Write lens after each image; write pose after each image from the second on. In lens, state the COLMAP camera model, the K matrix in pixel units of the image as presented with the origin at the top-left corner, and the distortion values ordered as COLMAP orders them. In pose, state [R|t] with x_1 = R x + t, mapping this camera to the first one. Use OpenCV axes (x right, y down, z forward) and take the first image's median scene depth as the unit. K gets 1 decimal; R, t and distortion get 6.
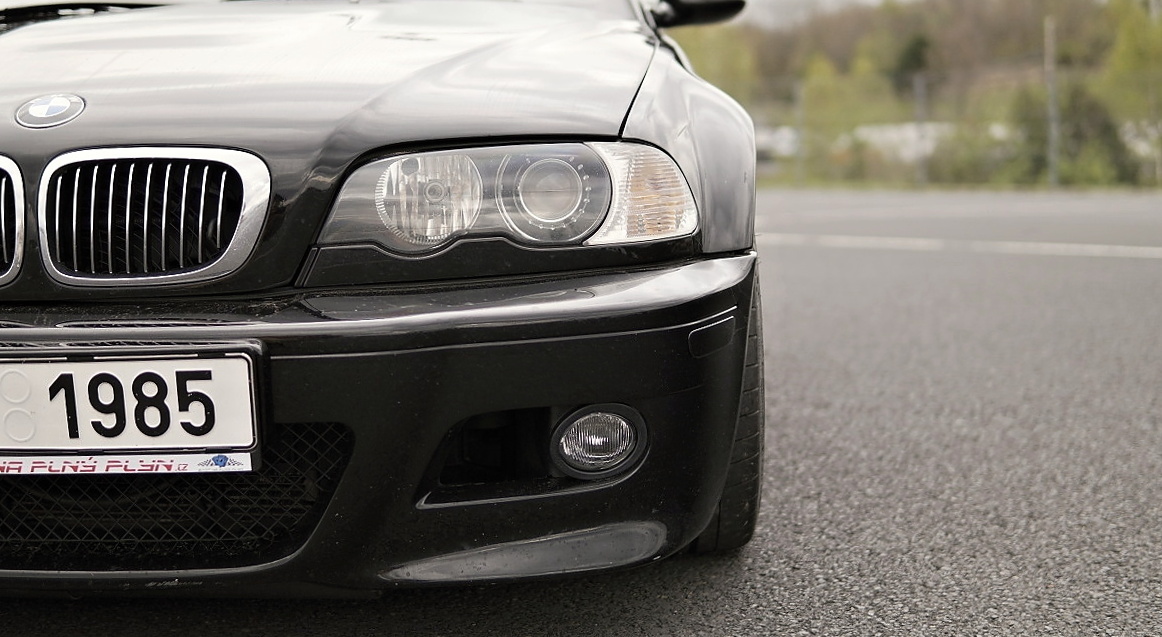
lens RADIAL K [[1581.5, 0, 560.7], [0, 1581.5, 321.2], [0, 0, 1]] dist [-0.136354, -0.015737]
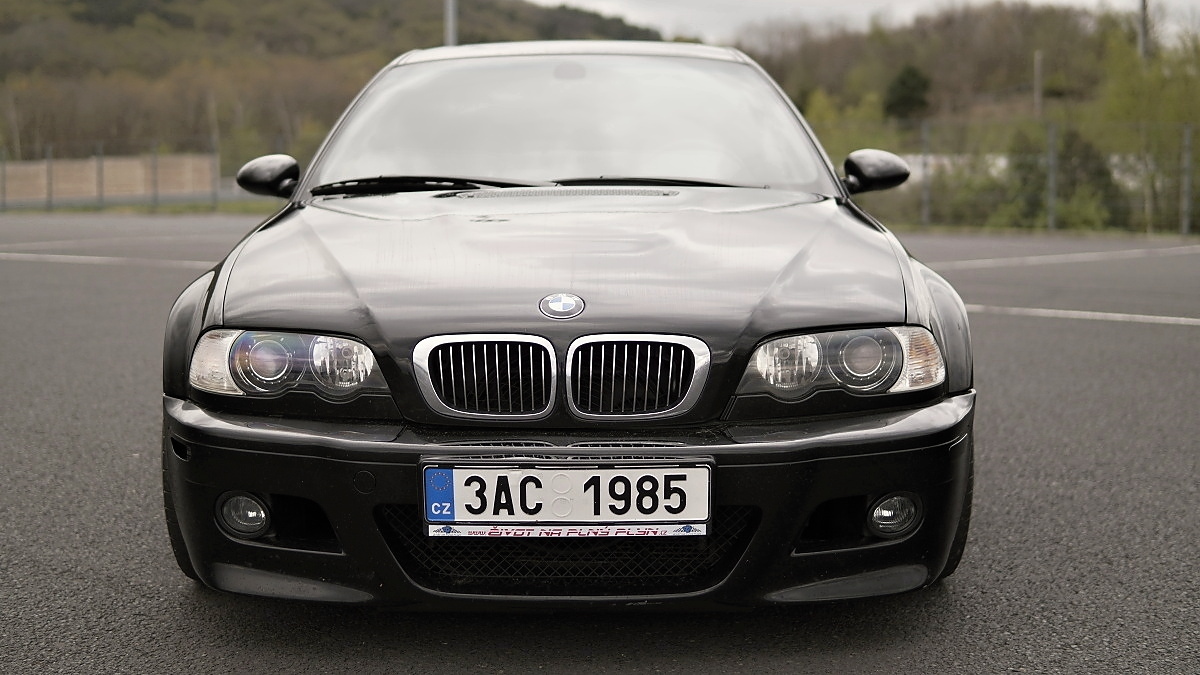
lens RADIAL K [[1608.7, 0, 600.0], [0, 1608.7, 337.5], [0, 0, 1]] dist [-0.147595, -0.026540]
pose [[0.999020, 0.012817, 0.042371, -0.339363], [-0.012841, 0.999918, 0.000300, -0.098661], [-0.042363, -0.000844, 0.999102, -0.602293]]
